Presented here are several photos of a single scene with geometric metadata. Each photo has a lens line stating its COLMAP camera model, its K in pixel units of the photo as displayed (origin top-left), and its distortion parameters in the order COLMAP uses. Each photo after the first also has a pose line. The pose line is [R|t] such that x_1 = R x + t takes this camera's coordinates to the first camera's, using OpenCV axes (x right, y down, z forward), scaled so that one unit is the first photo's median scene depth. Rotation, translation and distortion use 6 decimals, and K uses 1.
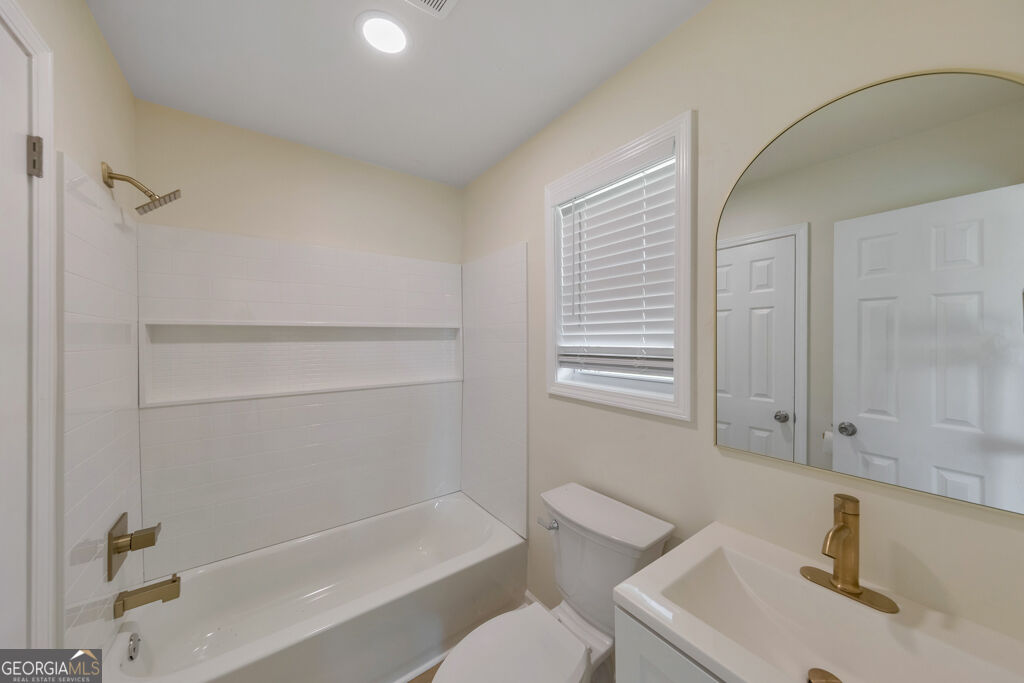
lens RADIAL K [[354.2, 0, 518.0], [0, 354.2, 345.6], [0, 0, 1]] dist [0.005865, -0.000065]
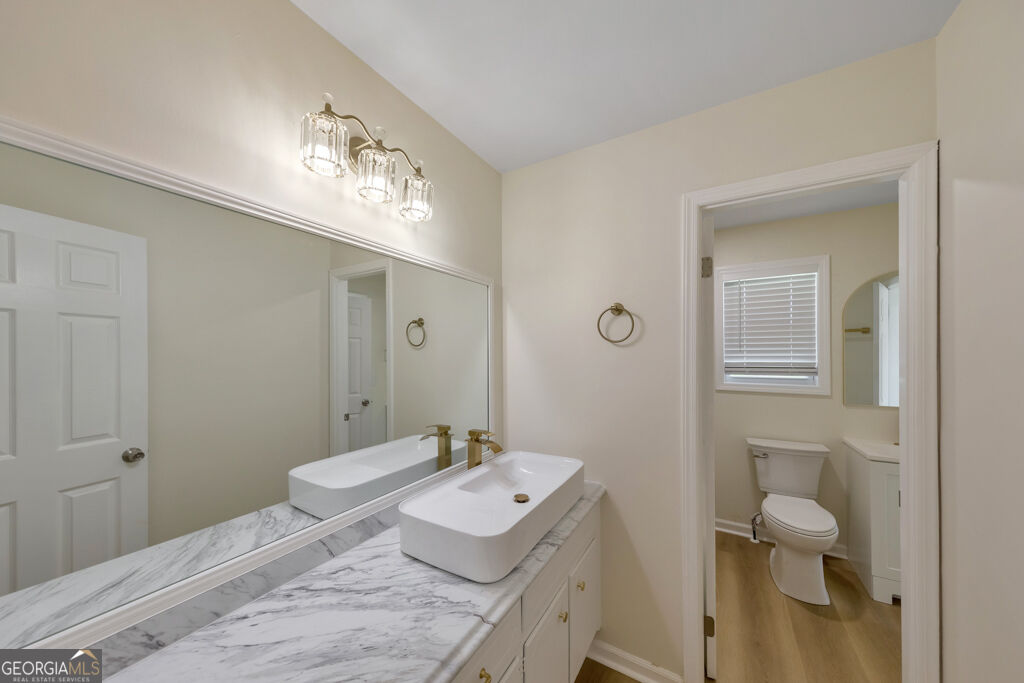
lens RADIAL K [[346.8, 0, 517.8], [0, 346.8, 359.9], [0, 0, 1]] dist [0.002333, 0.000052]
pose [[0.922653, -0.005529, 0.385591, -1.803506], [0.006897, 0.999974, -0.002163, -0.015183], [-0.385569, 0.004655, 0.922667, -0.207053]]
